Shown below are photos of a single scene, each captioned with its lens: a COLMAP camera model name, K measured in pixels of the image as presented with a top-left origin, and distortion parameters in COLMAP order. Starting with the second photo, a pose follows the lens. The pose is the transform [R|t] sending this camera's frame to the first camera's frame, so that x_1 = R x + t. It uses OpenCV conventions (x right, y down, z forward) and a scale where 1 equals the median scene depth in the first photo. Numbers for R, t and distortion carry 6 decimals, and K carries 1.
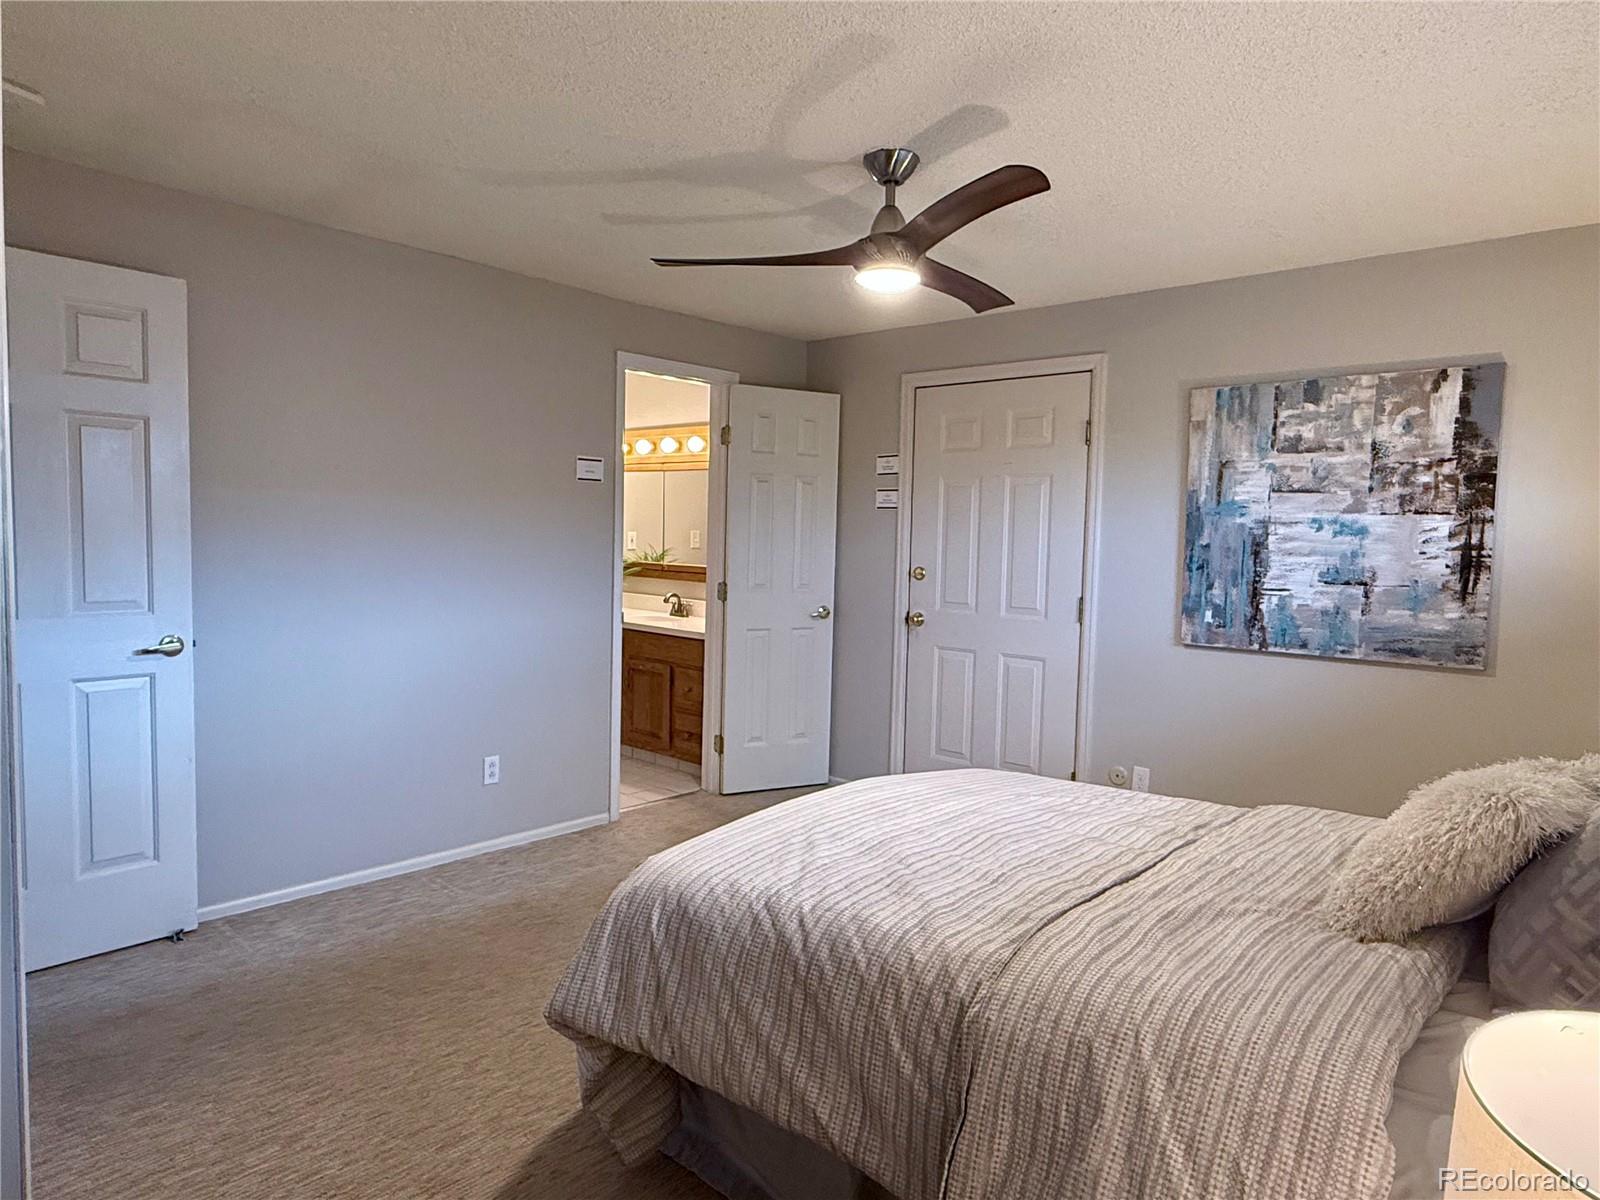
lens RADIAL K [[982.4, 0, 800.0], [0, 982.4, 600.0], [0, 0, 1]] dist [0.005808, 0.001431]
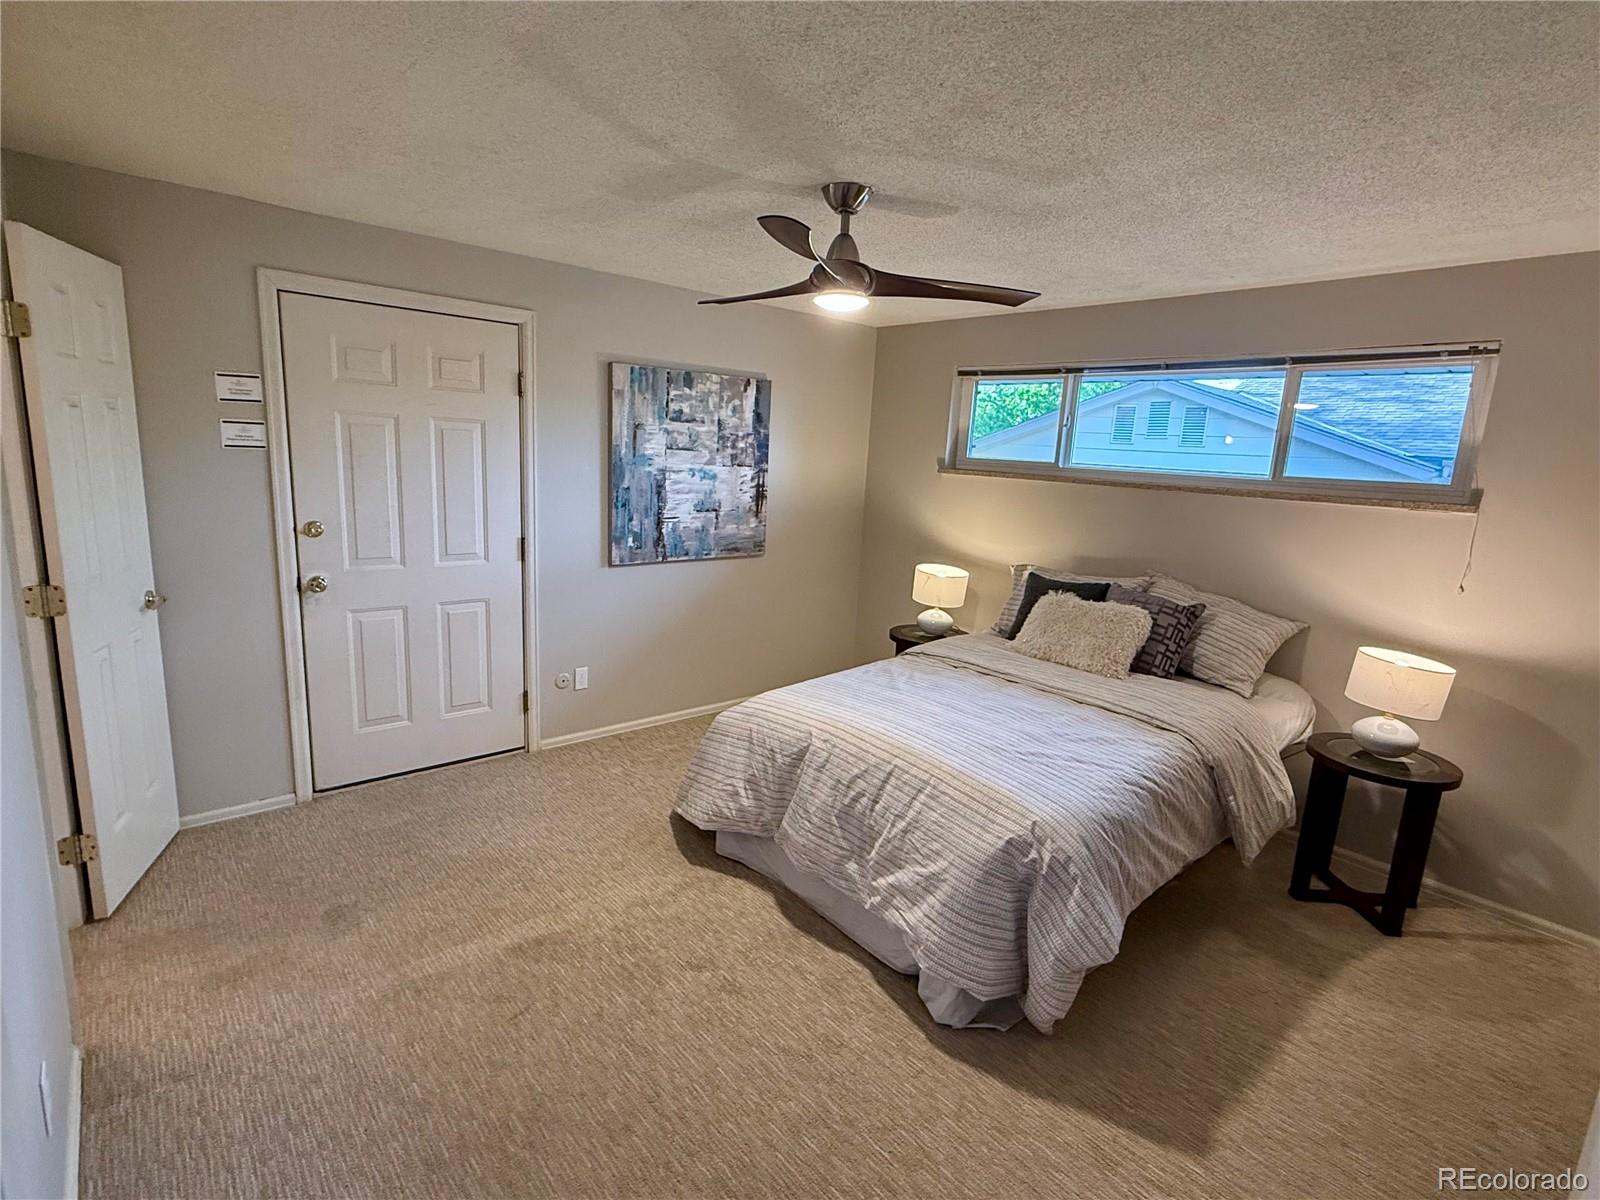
lens RADIAL K [[780.8, 0, 800.0], [0, 780.8, 600.0], [0, 0, 1]] dist [0.000085, 0.000054]
pose [[0.118452, -0.210036, 0.970492, -0.645028], [0.019177, 0.977674, 0.209250, -0.132301], [-0.992775, -0.006175, 0.119835, 0.696706]]
